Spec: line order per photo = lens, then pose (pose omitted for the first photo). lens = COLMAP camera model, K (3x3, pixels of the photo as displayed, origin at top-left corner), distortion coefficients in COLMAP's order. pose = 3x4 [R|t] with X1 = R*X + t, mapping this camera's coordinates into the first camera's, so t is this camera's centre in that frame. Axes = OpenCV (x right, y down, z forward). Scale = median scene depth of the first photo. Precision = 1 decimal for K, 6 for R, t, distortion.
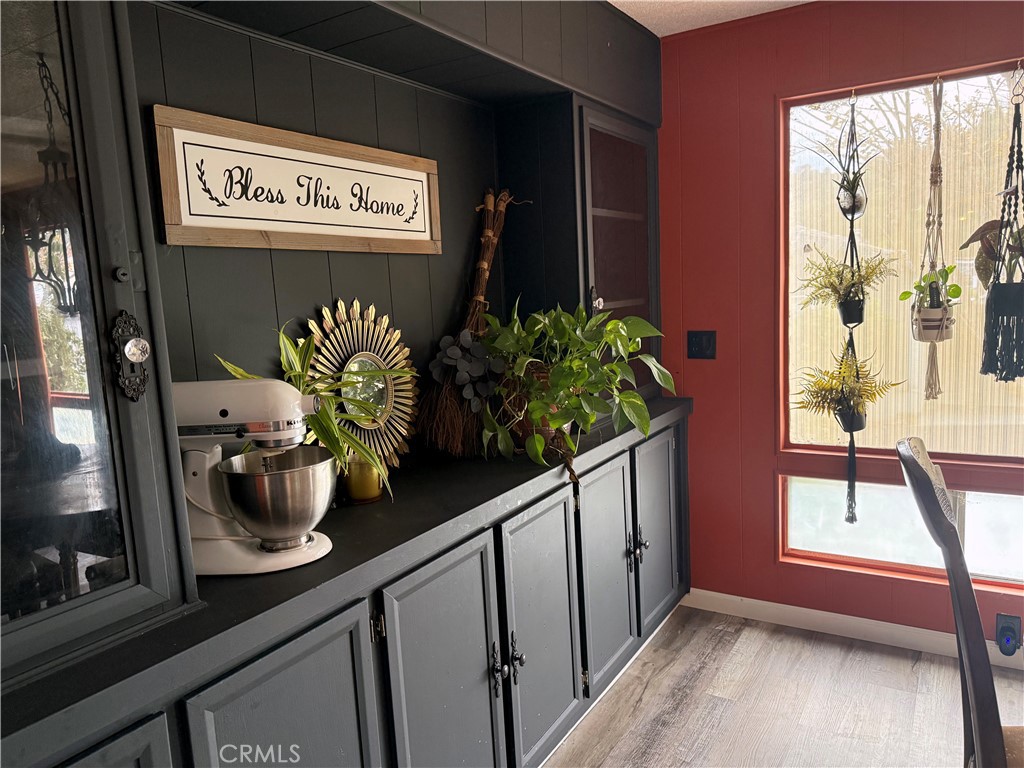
lens RADIAL K [[724.2, 0, 511.6], [0, 724.2, 388.5], [0, 0, 1]] dist [0.008650, -0.014418]
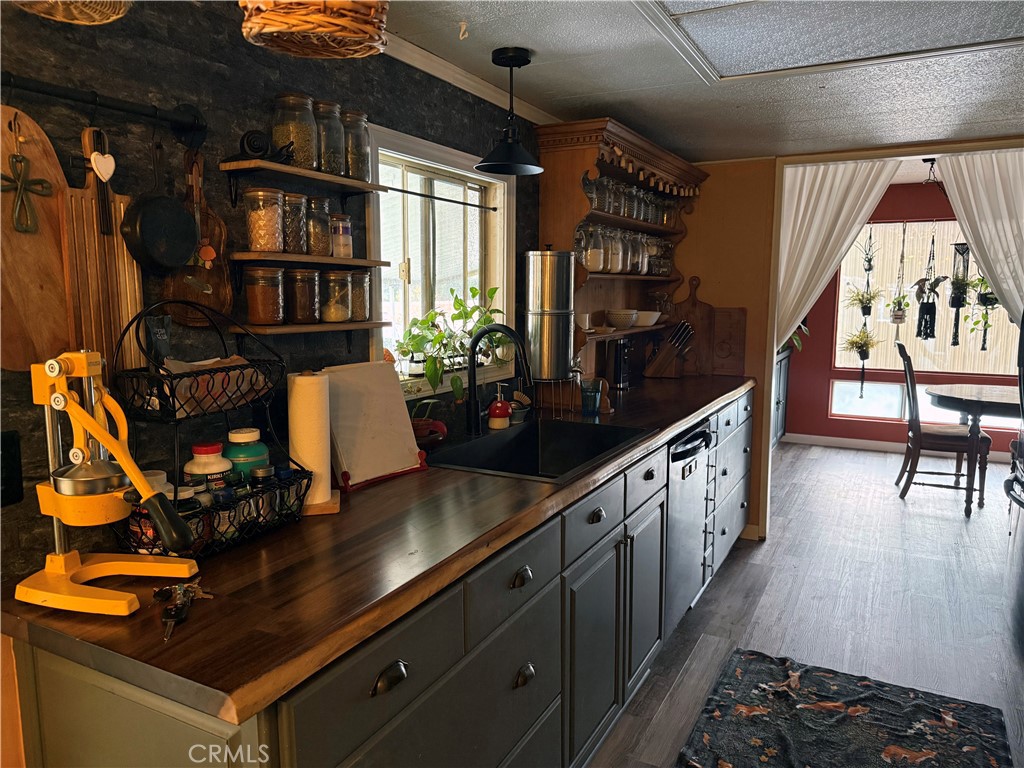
lens RADIAL K [[724.2, 0, 510.3], [0, 724.2, 385.1], [0, 0, 1]] dist [0.008650, -0.014418]
pose [[0.995703, 0.044391, 0.081267, -0.916803], [-0.044209, 0.999014, -0.004041, 0.208079], [-0.081366, 0.000431, 0.996684, -1.344517]]
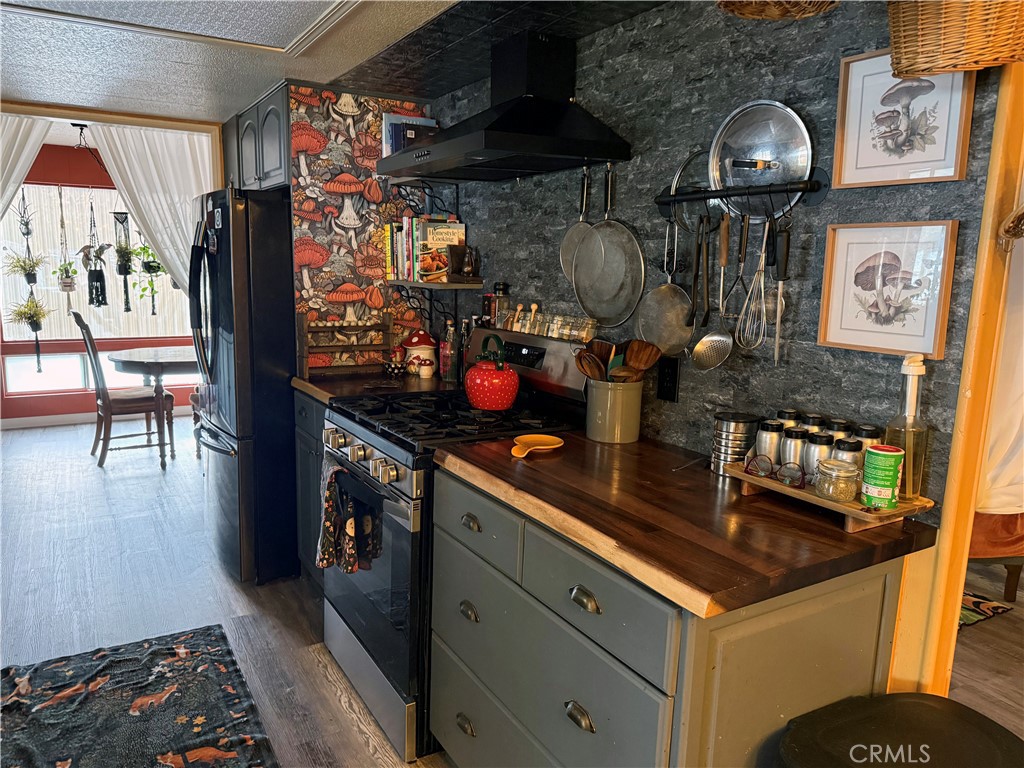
lens RADIAL K [[724.2, 0, 512.6], [0, 724.2, 386.9], [0, 0, 1]] dist [0.008650, -0.014418]
pose [[0.437647, -0.084315, 0.895185, -0.935692], [0.071805, 0.995691, 0.058676, 0.208486], [-0.896275, 0.038600, 0.441815, -1.348870]]
